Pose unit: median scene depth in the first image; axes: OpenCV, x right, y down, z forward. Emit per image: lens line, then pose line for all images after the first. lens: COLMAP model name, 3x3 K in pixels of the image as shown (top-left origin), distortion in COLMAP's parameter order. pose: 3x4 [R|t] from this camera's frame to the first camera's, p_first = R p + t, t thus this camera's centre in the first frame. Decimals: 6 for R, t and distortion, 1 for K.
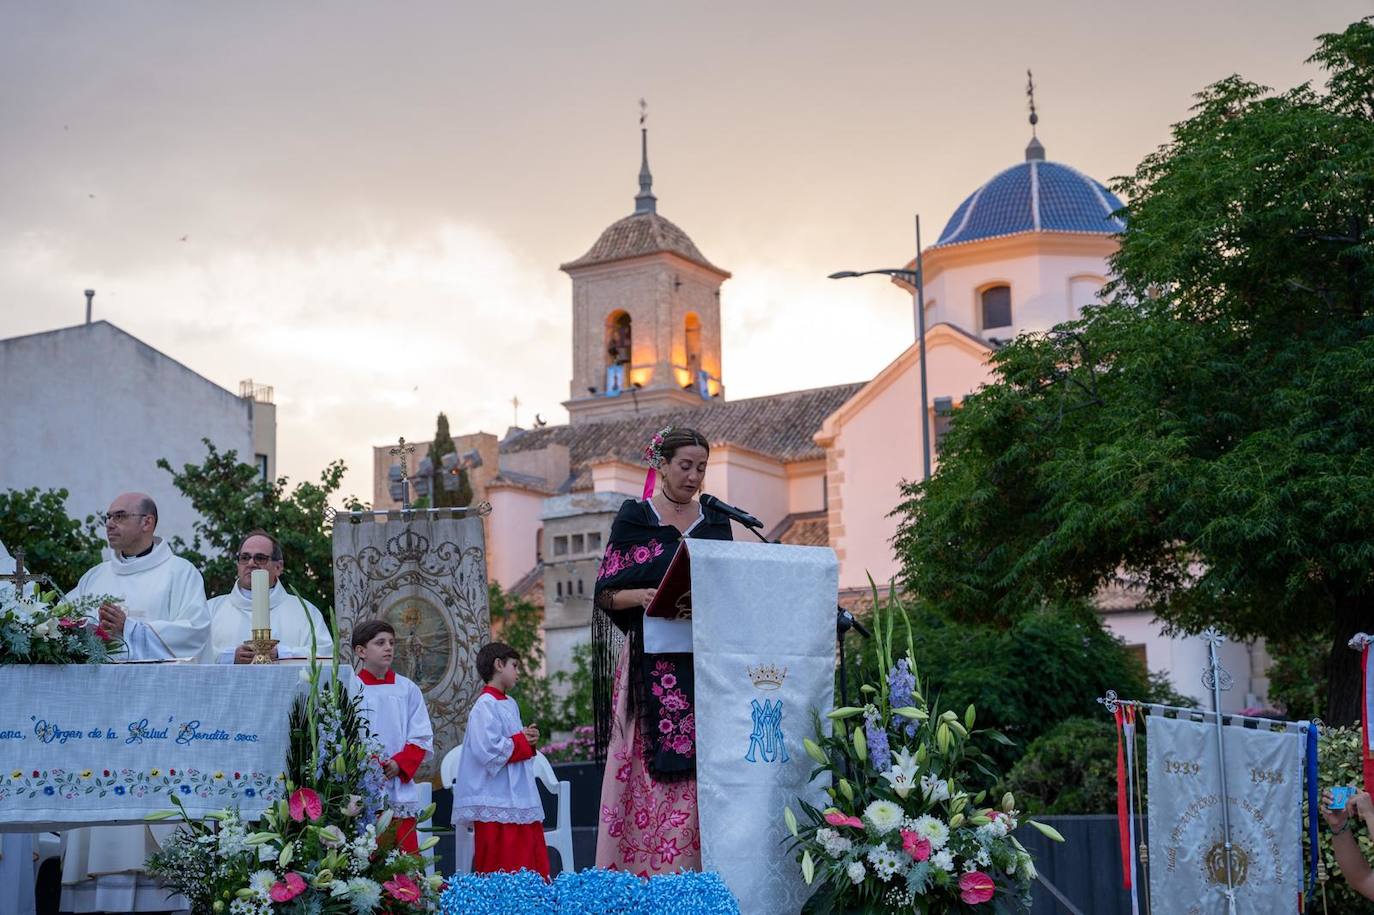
lens RADIAL K [[2402.7, 0, 687.0], [0, 2402.7, 457.5], [0, 0, 1]] dist [0.195500, 0.373809]
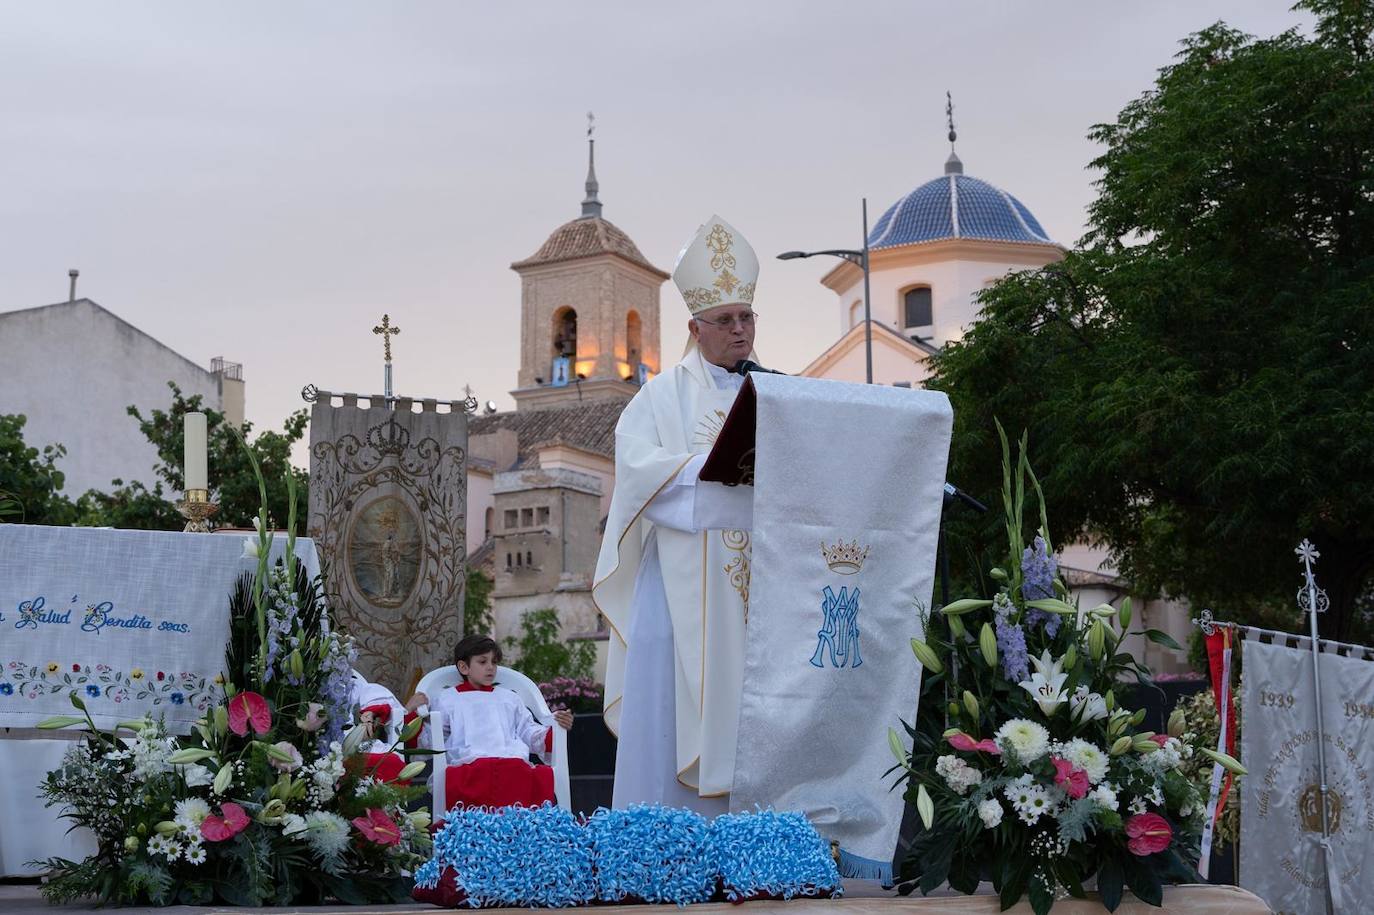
lens RADIAL K [[2175.0, 0, 687.0], [0, 2175.0, 457.5], [0, 0, 1]] dist [-0.061132, 0.141803]
pose [[0.999362, 0.016057, 0.031901, -0.017302], [-0.016062, 0.999871, -0.000104, 0.023749], [-0.031898, -0.000408, 0.999491, 0.125461]]
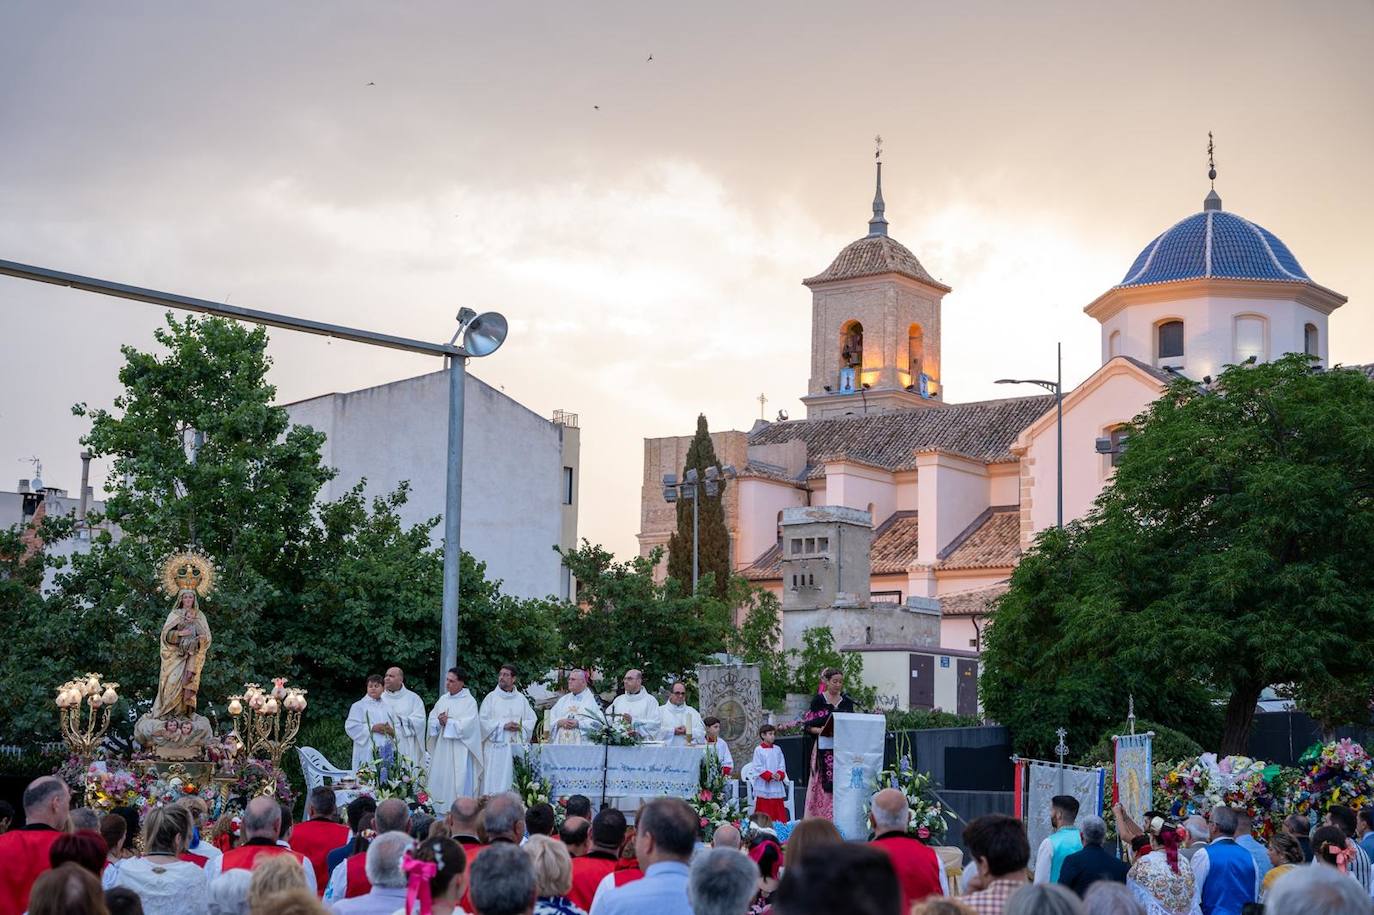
lens RADIAL K [[2402.7, 0, 687.0], [0, 2402.7, 457.5], [0, 0, 1]] dist [0.195500, 0.373809]
pose [[0.994721, 0.026681, -0.099084, 0.041894], [-0.023318, 0.999117, 0.034950, -0.149443], [0.099929, -0.032455, 0.994465, -0.774757]]
